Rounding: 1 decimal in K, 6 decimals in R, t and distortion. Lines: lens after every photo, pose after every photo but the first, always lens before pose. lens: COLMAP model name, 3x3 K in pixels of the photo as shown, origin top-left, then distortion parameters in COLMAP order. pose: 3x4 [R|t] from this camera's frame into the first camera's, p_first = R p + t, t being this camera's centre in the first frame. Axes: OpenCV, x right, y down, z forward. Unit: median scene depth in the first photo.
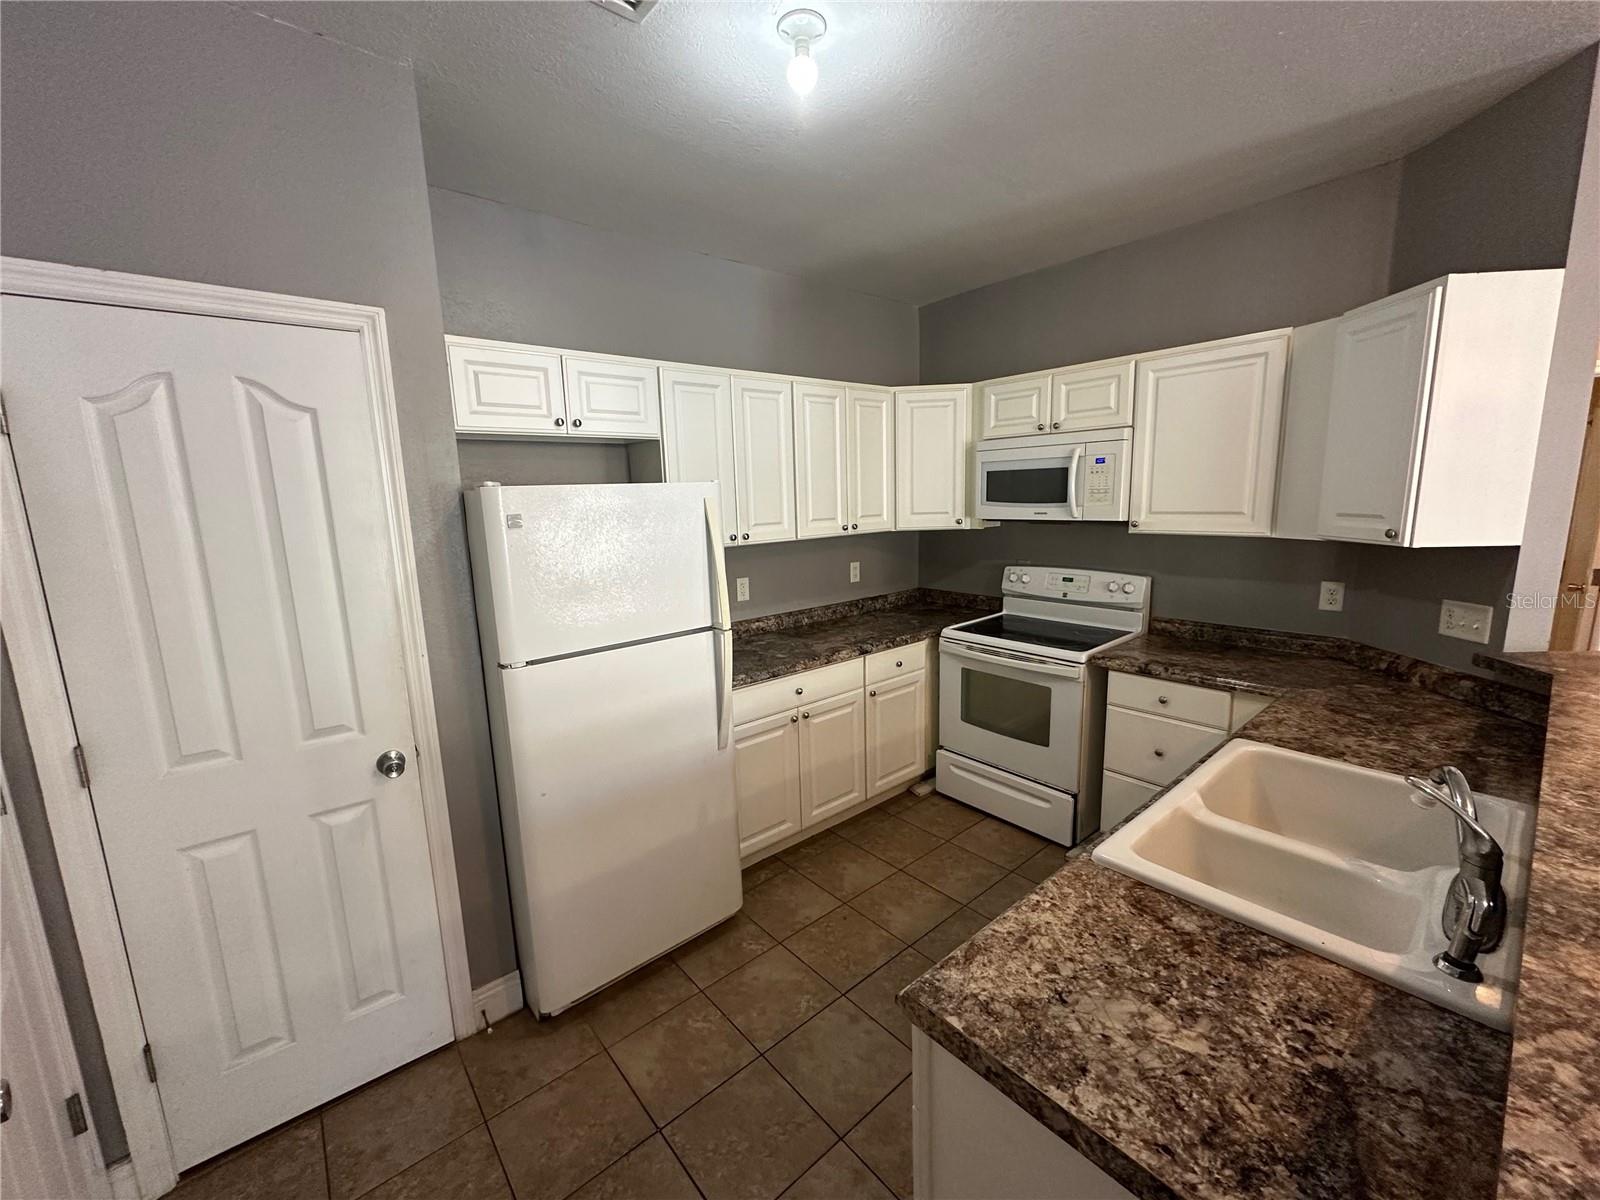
lens RADIAL K [[636.3, 0, 800.9], [0, 636.3, 602.7], [0, 0, 1]] dist [-0.002506, 0.000037]
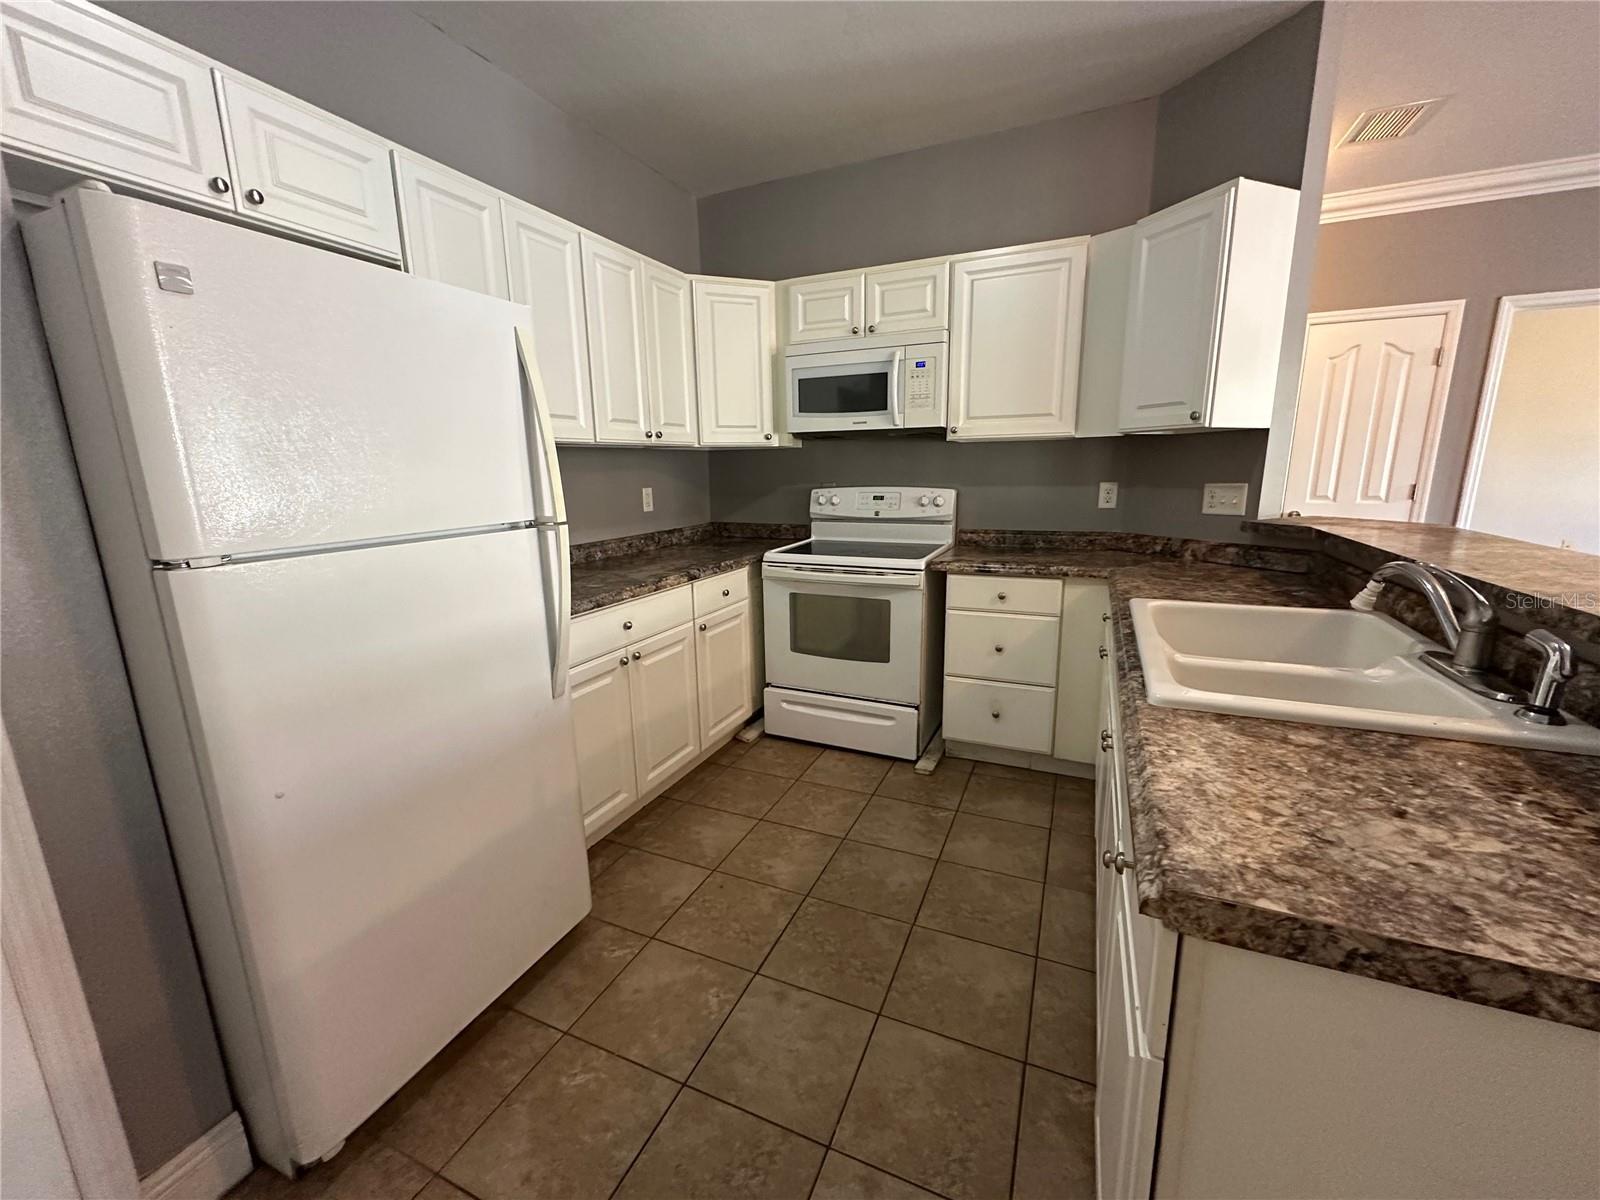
lens RADIAL K [[636.3, 0, 800.9], [0, 636.3, 602.7], [0, 0, 1]] dist [-0.002506, 0.000037]
pose [[0.901676, -0.075260, 0.425813, -0.140238], [0.062822, 0.997089, 0.043202, 0.088683], [-0.427825, -0.012204, 0.903779, 0.190477]]
